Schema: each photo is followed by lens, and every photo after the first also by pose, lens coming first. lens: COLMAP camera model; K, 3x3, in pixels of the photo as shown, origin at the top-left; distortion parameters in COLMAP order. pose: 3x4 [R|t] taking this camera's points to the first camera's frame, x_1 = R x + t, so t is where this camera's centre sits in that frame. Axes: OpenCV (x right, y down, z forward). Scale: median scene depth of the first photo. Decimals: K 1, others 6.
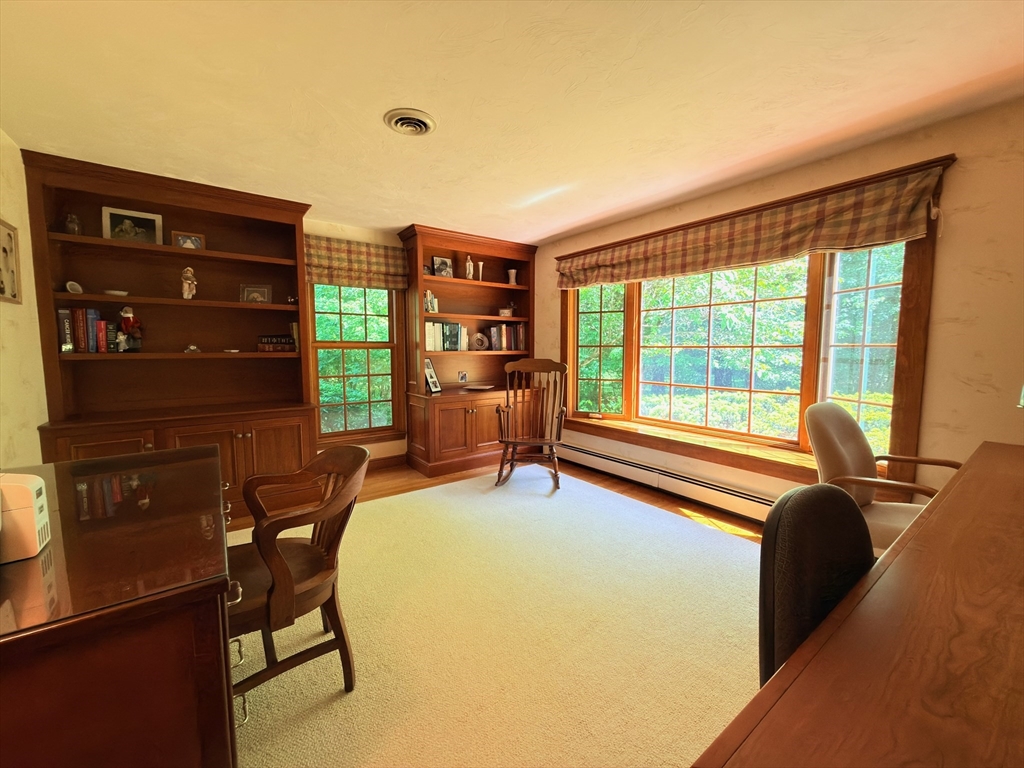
lens RADIAL K [[407.0, 0, 511.2], [0, 407.0, 384.7], [0, 0, 1]] dist [0.000648, 0.000072]
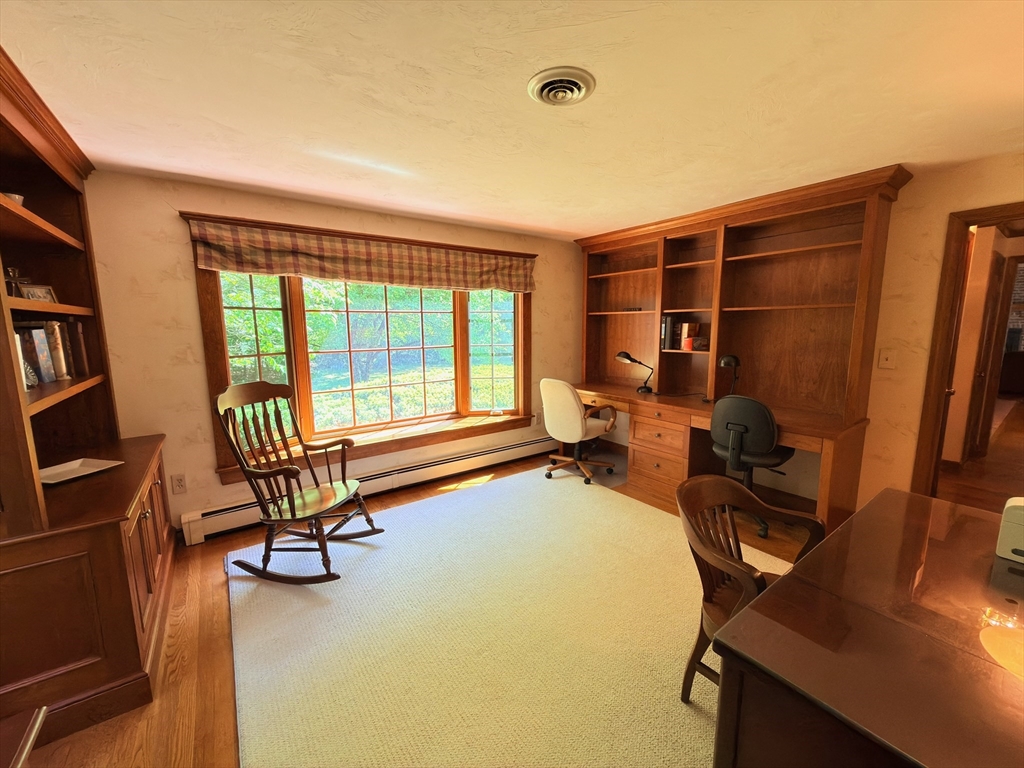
lens RADIAL K [[407.0, 0, 512.1], [0, 407.0, 382.0], [0, 0, 1]] dist [0.000648, 0.000072]
pose [[0.001261, -0.130012, 0.991512, -0.644965], [0.108819, 0.985642, 0.129104, -0.116086], [-0.994061, 0.107732, 0.015391, 0.678075]]
